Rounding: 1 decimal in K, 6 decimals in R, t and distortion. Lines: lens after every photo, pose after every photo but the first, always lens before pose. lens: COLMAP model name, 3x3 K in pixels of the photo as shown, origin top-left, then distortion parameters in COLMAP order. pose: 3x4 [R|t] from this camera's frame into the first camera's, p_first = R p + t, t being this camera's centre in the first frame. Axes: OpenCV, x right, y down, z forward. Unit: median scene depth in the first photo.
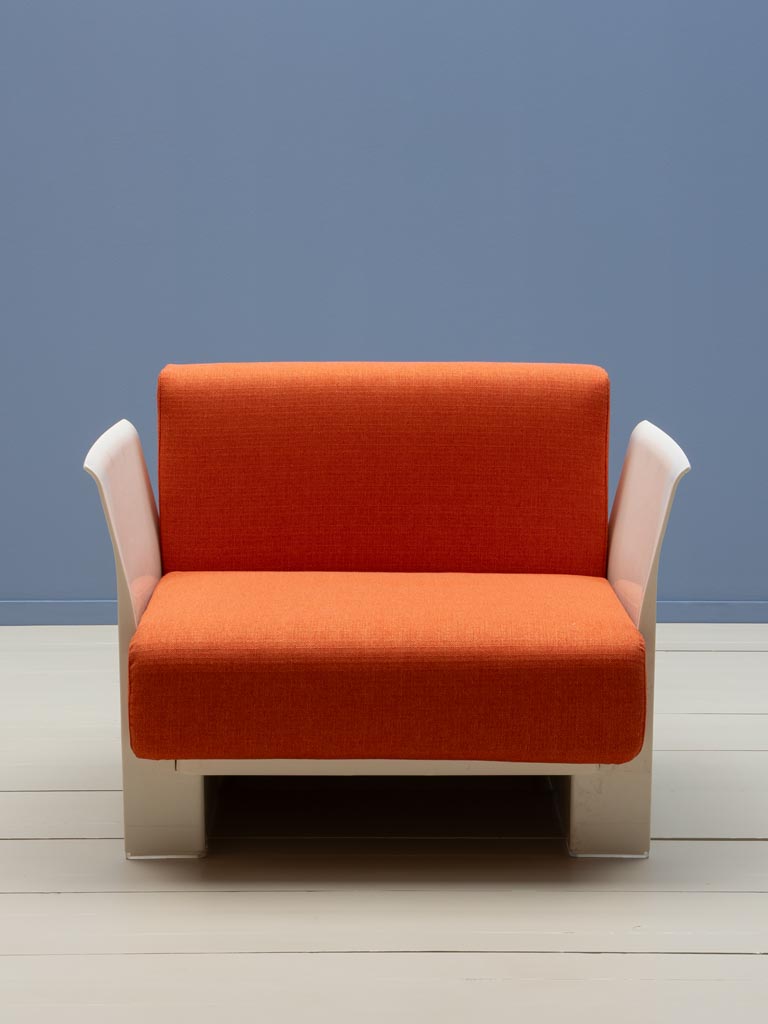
lens RADIAL K [[1764.5, 0, 384.0], [0, 1764.5, 512.0], [0, 0, 1]] dist [0.033881, 0.015371]
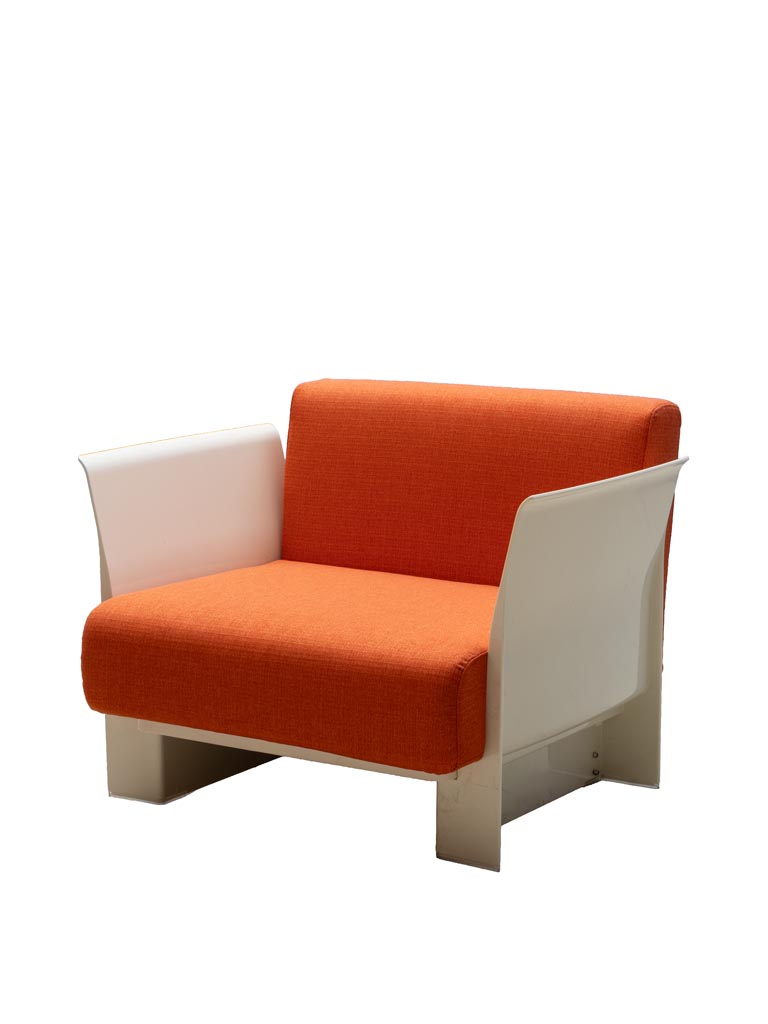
lens RADIAL K [[1602.0, 0, 384.0], [0, 1602.0, 512.0], [0, 0, 1]] dist [0.004468, 0.000844]
pose [[0.914870, 0.084960, -0.394708, 0.359112], [-0.086466, 0.996156, 0.014006, -0.017732], [0.394381, 0.021315, 0.918700, 0.084773]]
